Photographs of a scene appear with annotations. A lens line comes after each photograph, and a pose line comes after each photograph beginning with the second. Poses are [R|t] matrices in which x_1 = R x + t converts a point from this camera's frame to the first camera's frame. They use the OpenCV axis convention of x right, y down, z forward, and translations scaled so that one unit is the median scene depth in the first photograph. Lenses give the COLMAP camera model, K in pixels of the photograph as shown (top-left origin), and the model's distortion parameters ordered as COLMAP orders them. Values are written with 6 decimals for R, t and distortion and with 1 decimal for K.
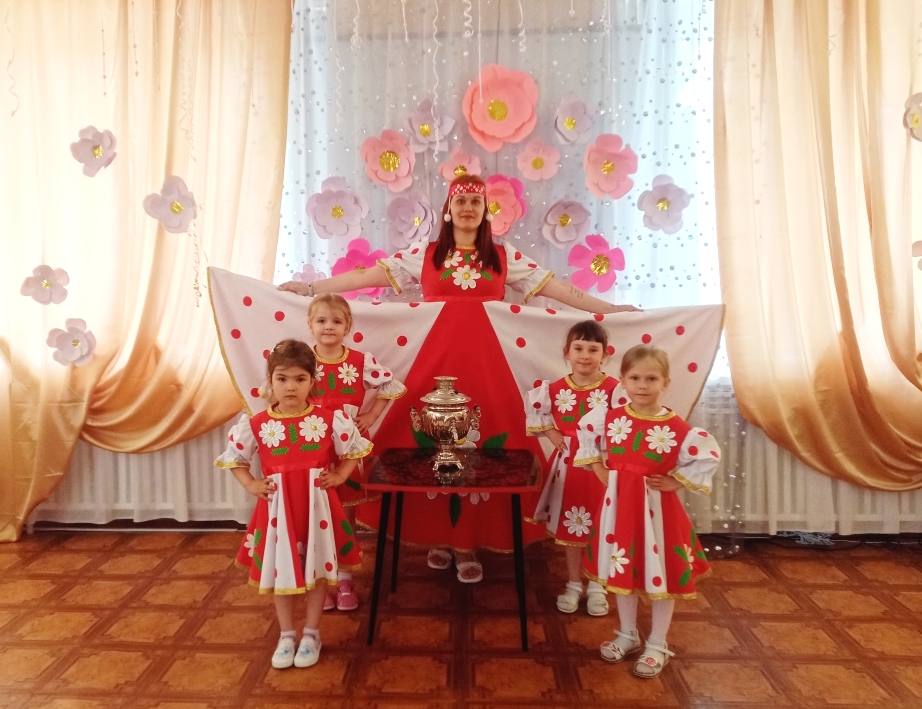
lens RADIAL K [[741.8, 0, 458.7], [0, 741.8, 354.2], [0, 0, 1]] dist [0.035222, -0.042695]
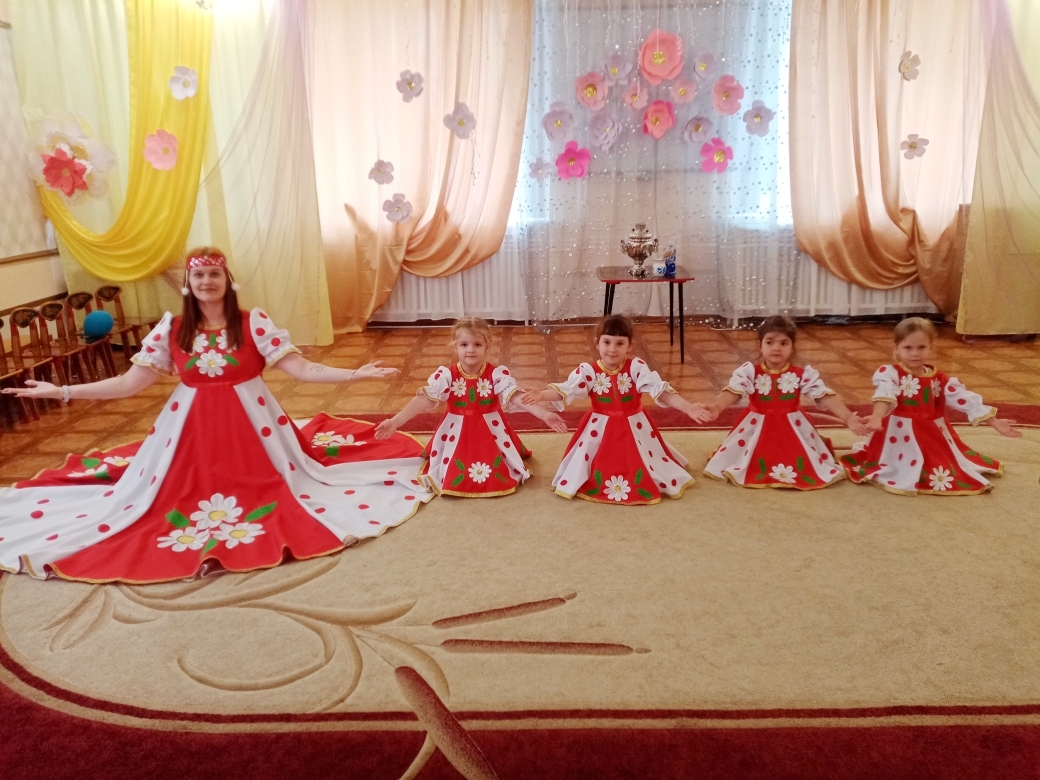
lens RADIAL K [[860.3, 0, 520.8], [0, 860.3, 391.2], [0, 0, 1]] dist [0.024256, -0.027875]
pose [[0.998211, -0.024432, 0.054568, -0.366770], [0.014415, 0.984118, 0.176932, 0.048478], [-0.058024, -0.175829, 0.982709, -0.953697]]
